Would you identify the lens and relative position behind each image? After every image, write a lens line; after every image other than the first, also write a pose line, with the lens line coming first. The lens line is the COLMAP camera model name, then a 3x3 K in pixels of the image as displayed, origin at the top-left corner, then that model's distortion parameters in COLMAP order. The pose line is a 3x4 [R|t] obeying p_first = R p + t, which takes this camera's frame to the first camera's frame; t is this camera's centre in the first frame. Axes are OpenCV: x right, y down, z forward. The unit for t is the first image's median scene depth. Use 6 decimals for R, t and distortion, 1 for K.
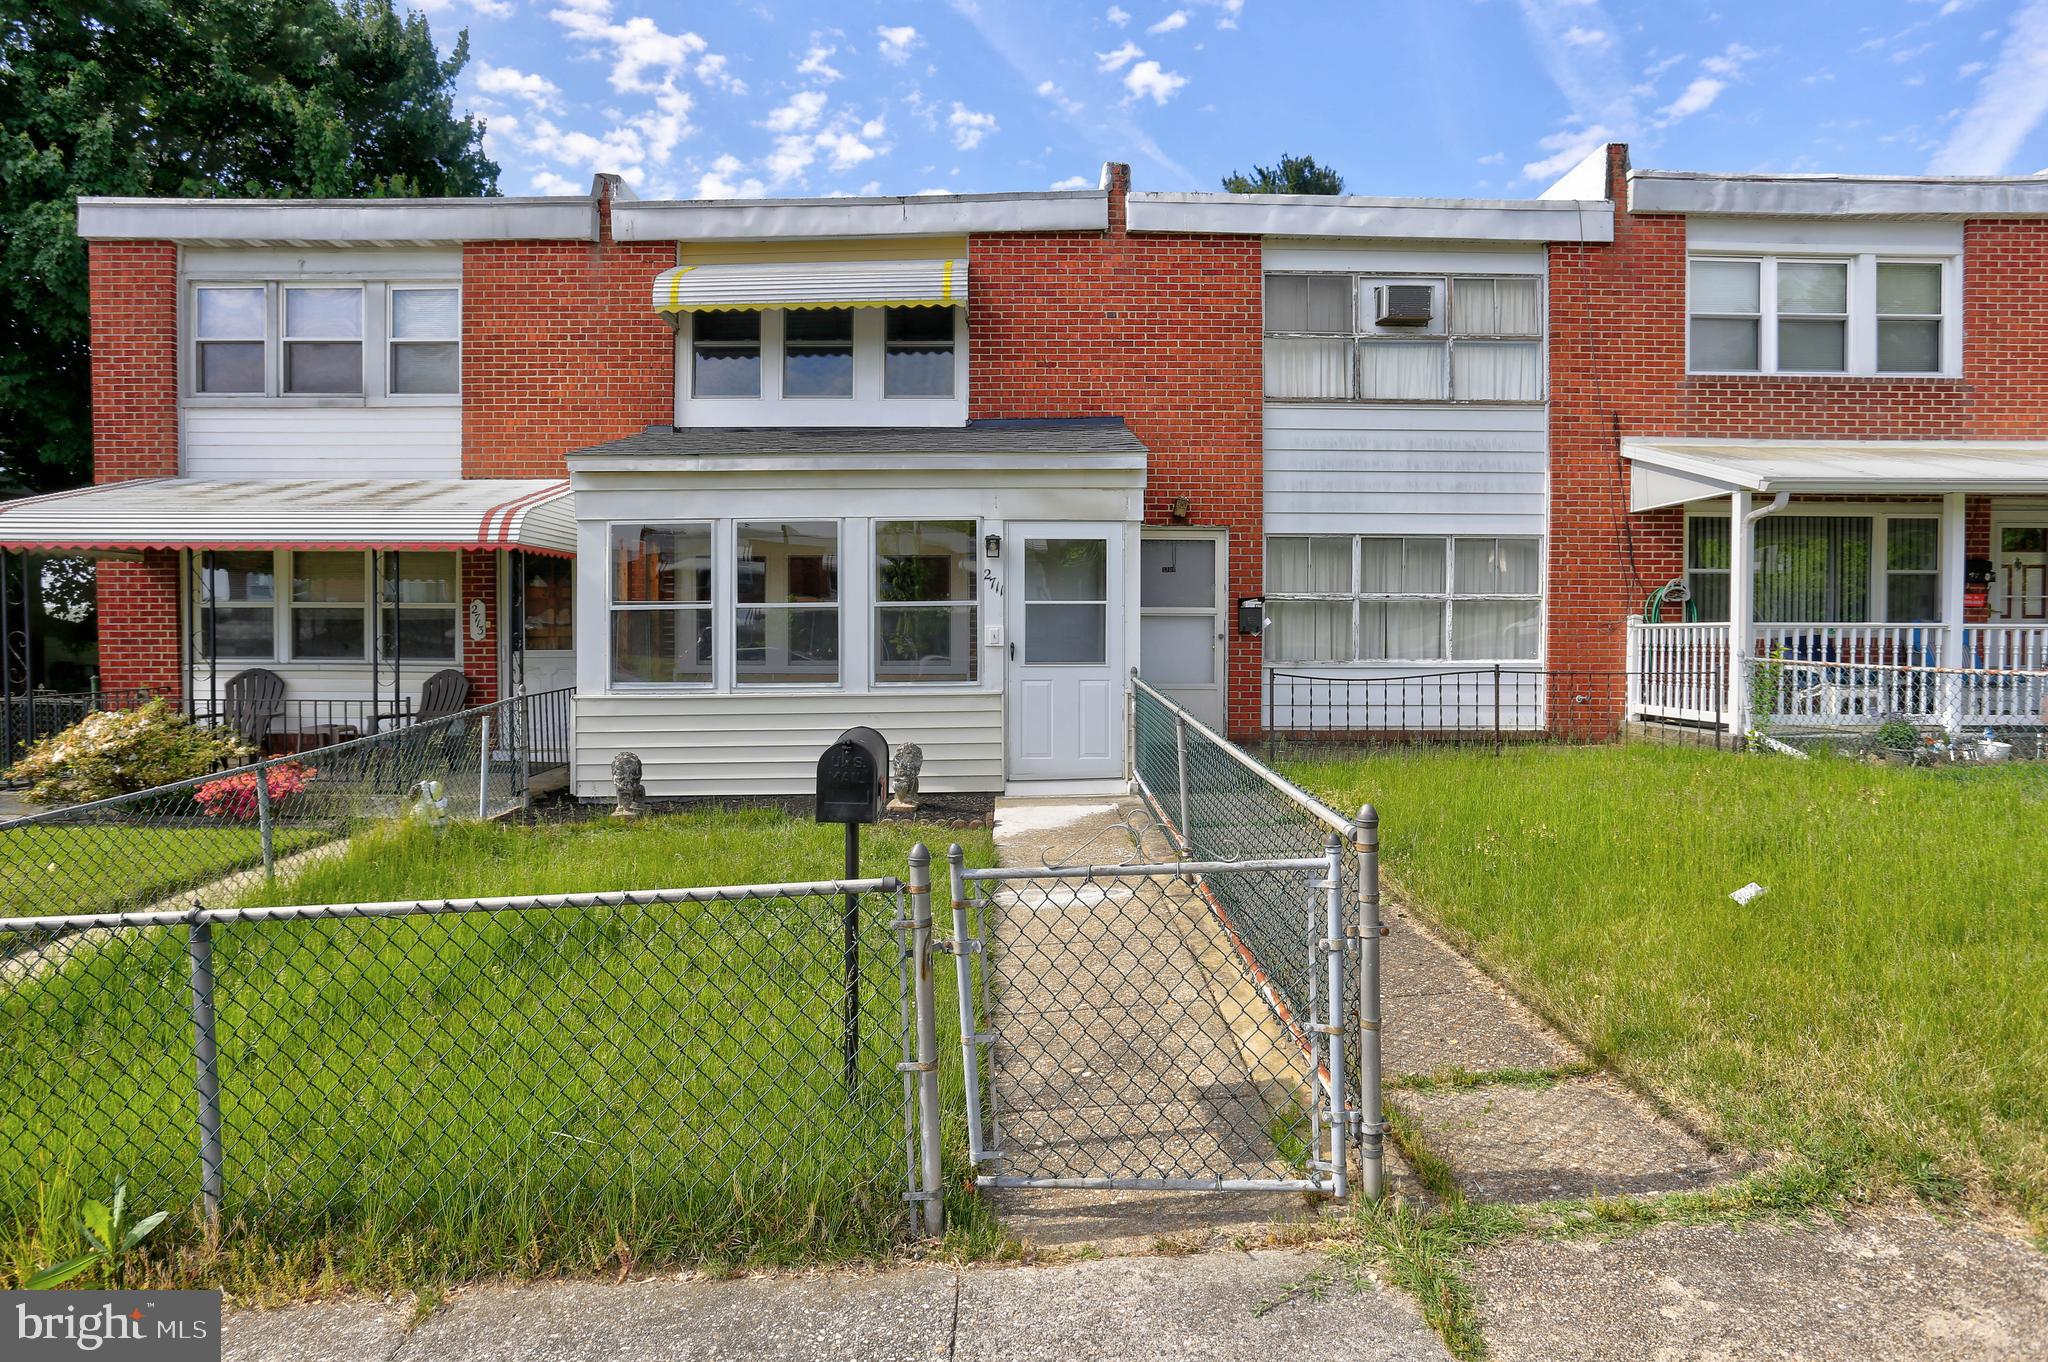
lens RADIAL K [[1152.2, 0, 1021.4], [0, 1152.2, 668.8], [0, 0, 1]] dist [-0.064128, 0.054847]
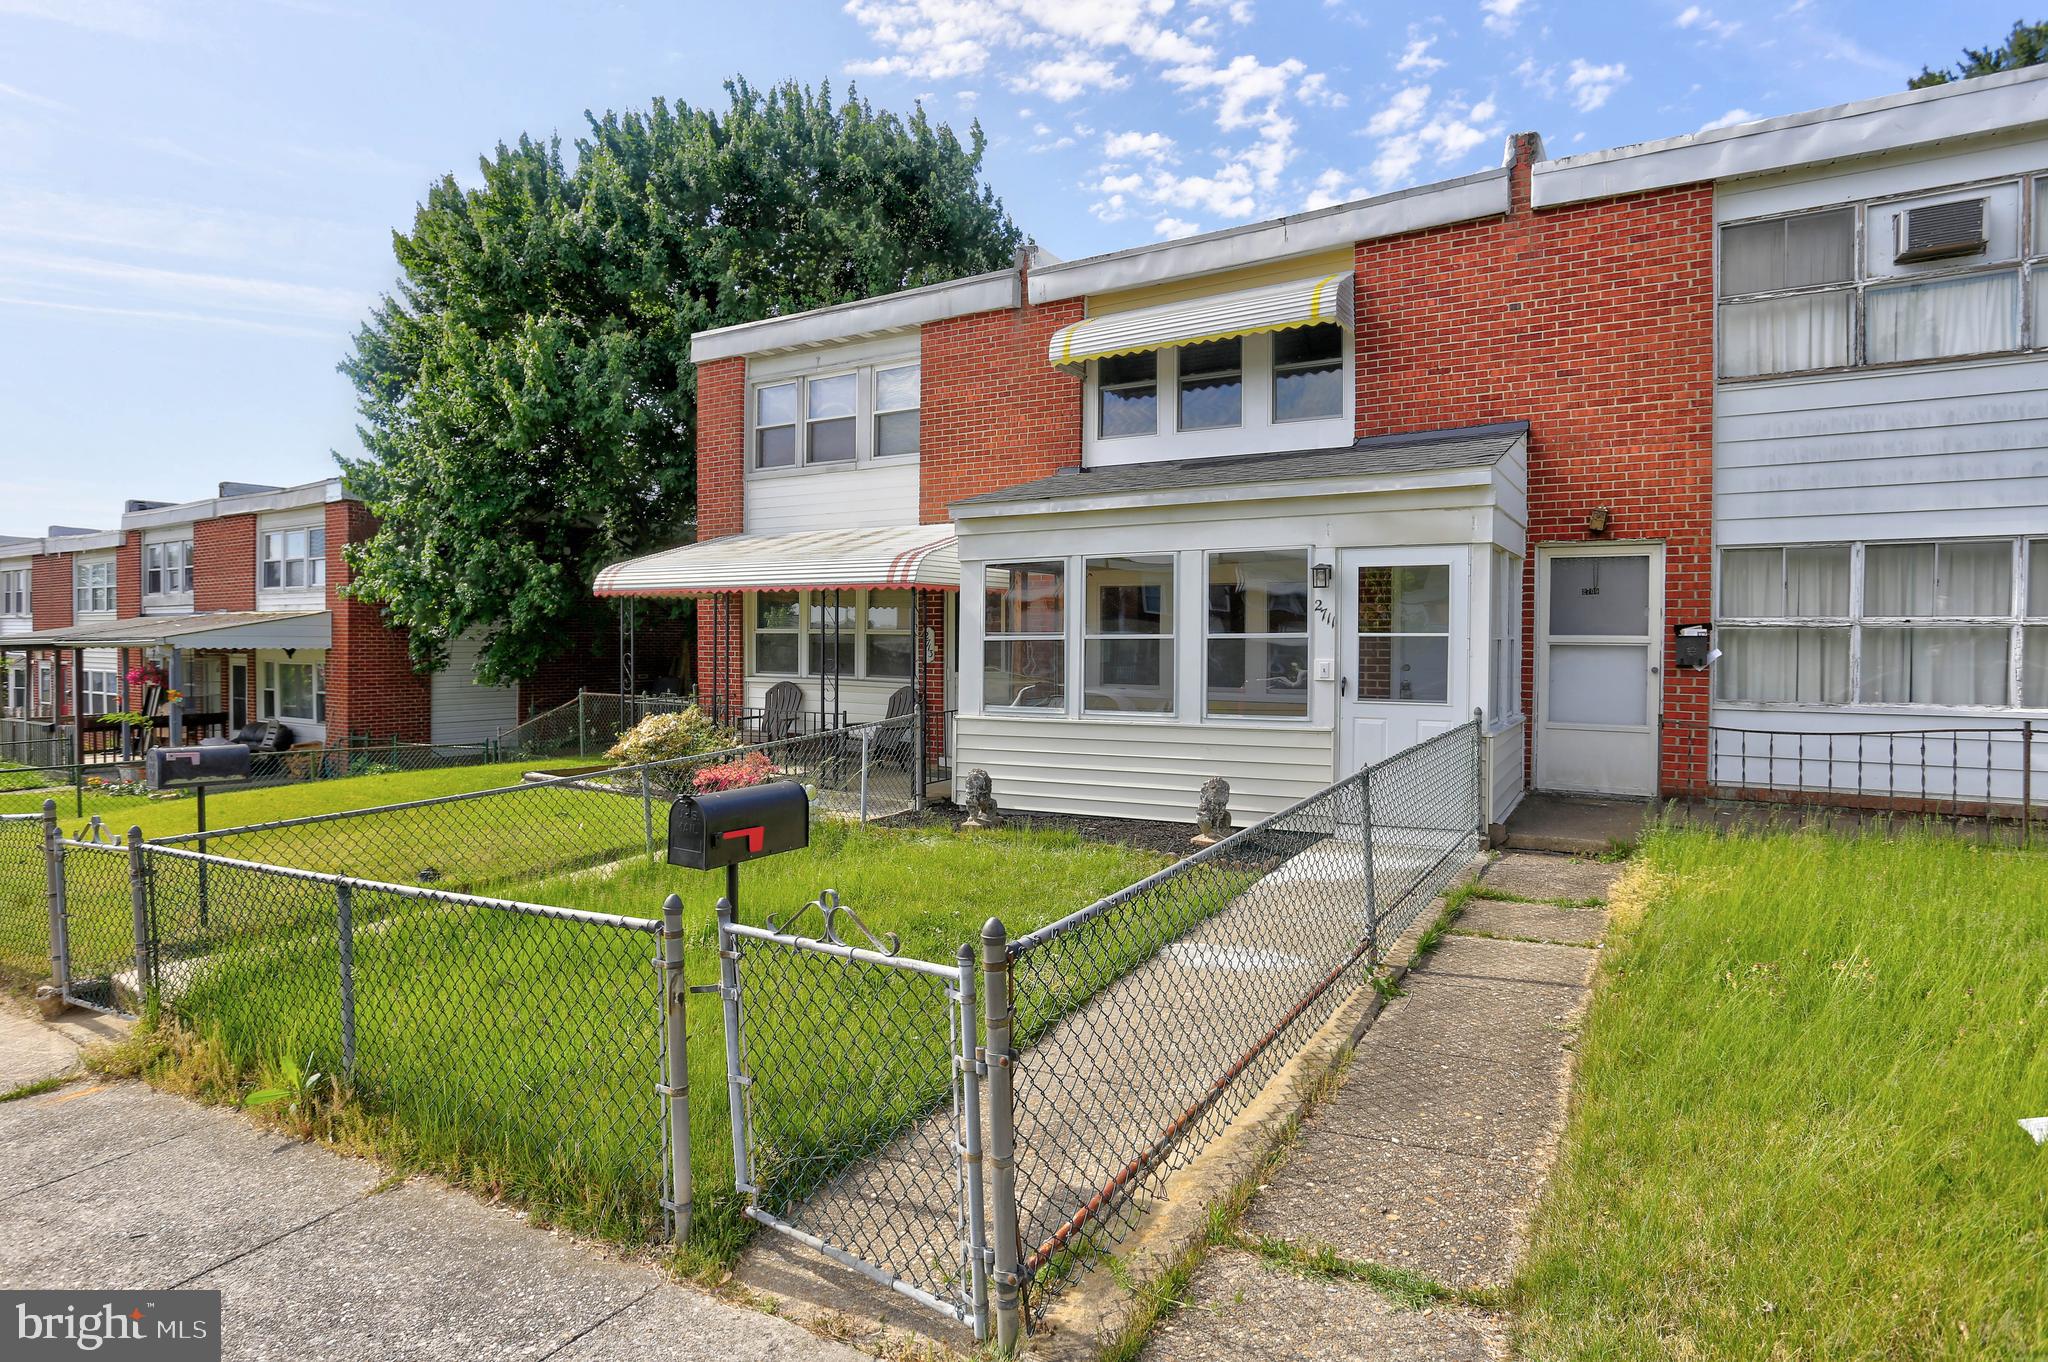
lens RADIAL K [[1152.2, 0, 1021.4], [0, 1152.2, 668.8], [0, 0, 1]] dist [-0.064128, 0.054847]
pose [[0.845163, 0.016030, -0.534269, 0.229828], [-0.020408, 0.999789, -0.002286, -0.018313], [0.534119, 0.012835, 0.845312, 0.054233]]
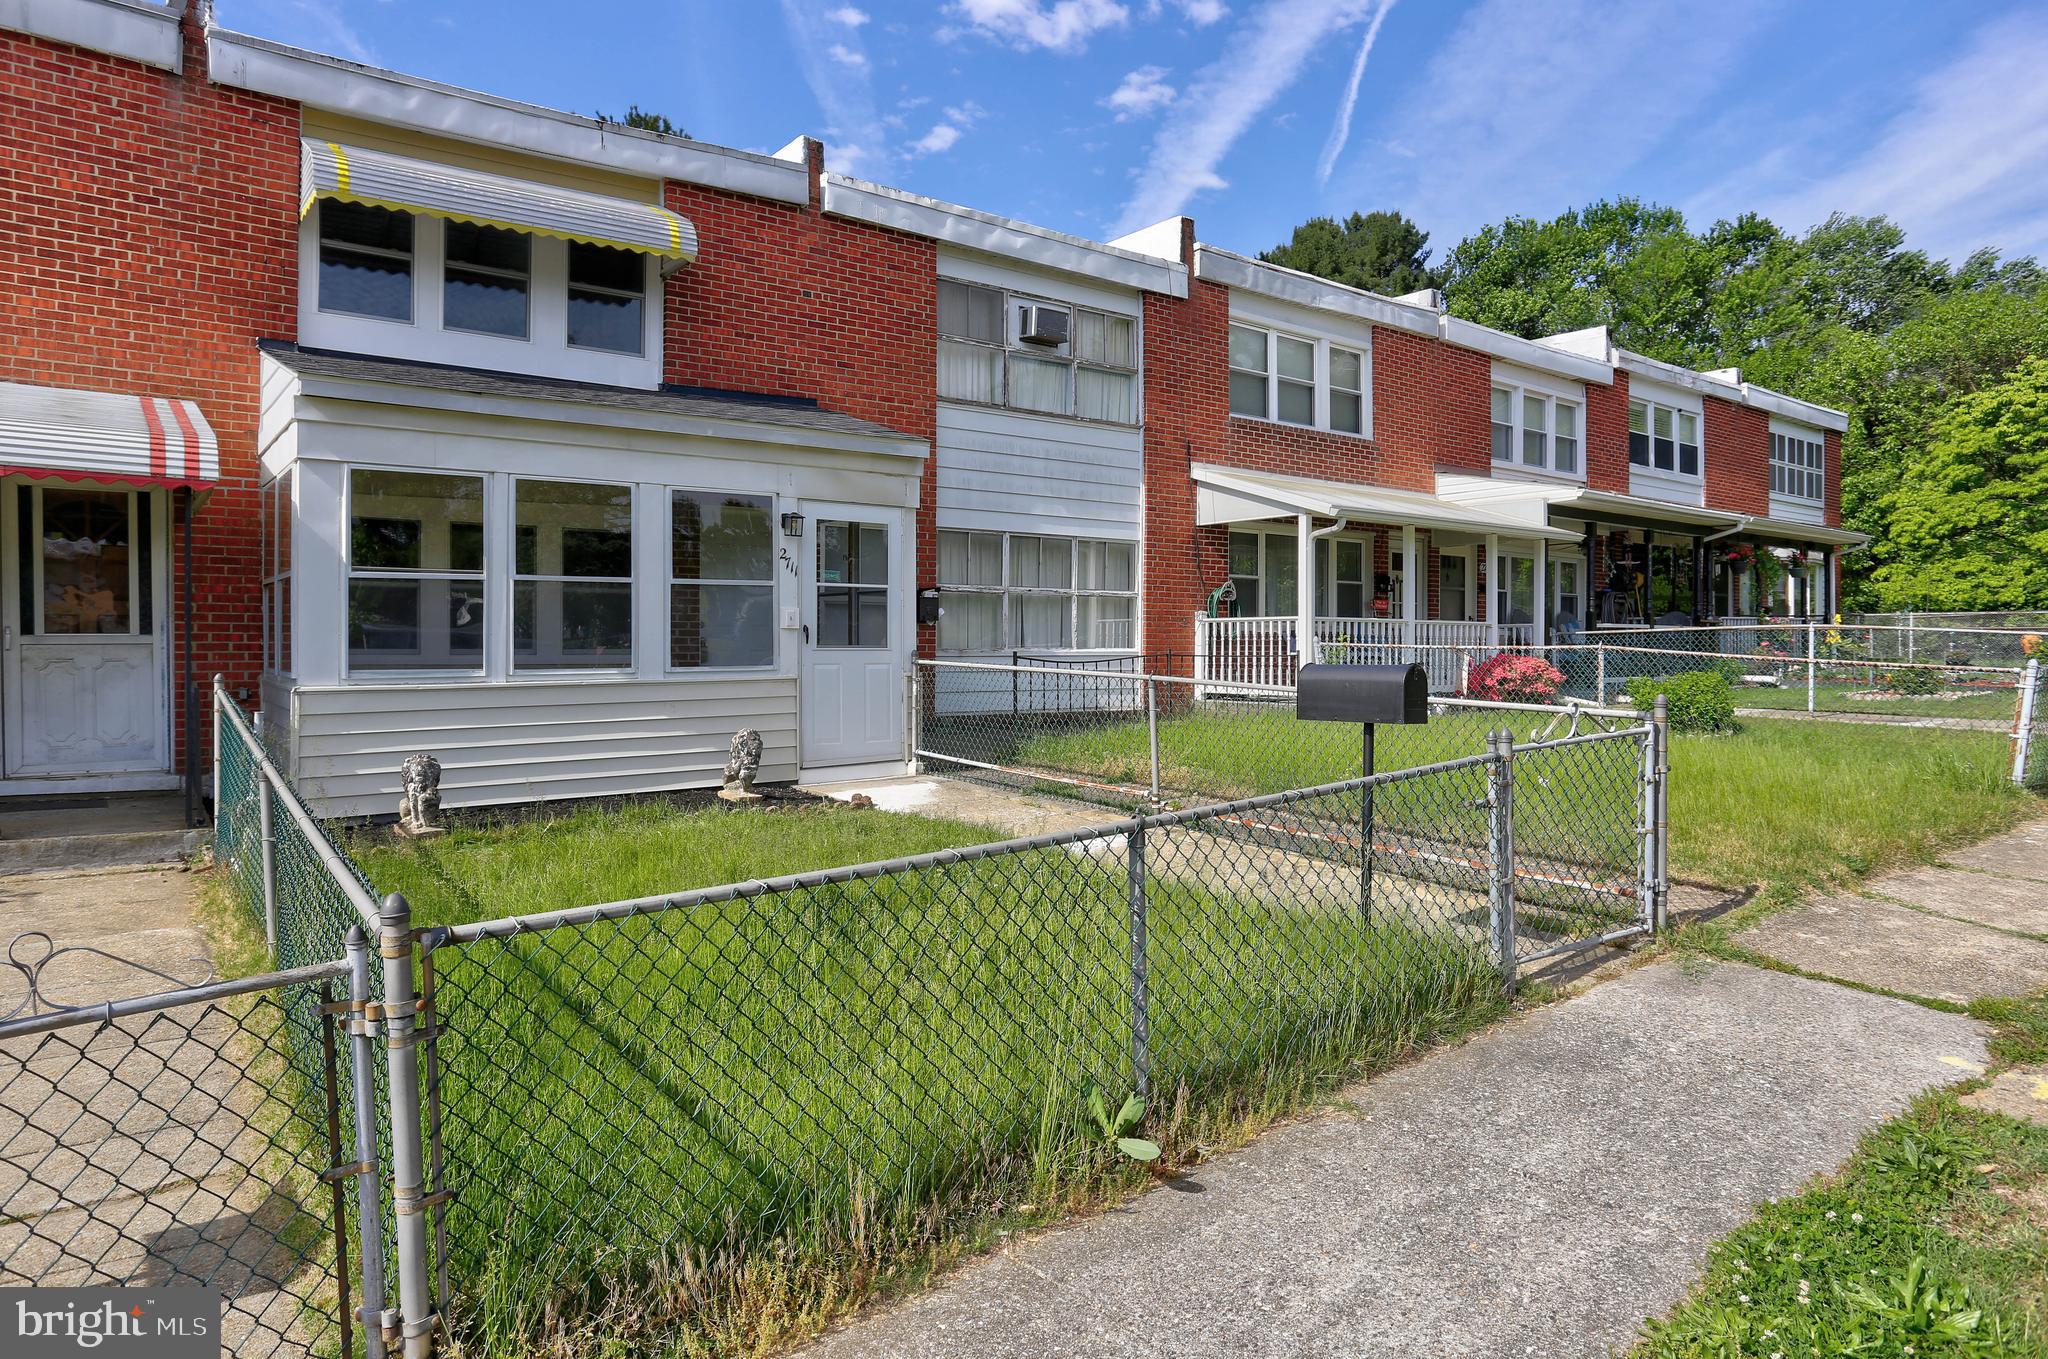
lens RADIAL K [[1267.7, 0, 1026.1], [0, 1267.7, 644.8], [0, 0, 1]] dist [-0.004524, 0.003212]
pose [[0.807389, 0.001796, 0.590016, -0.405323], [0.016656, 0.999527, -0.025835, 0.020324], [-0.589784, 0.030686, 0.806978, 0.029307]]
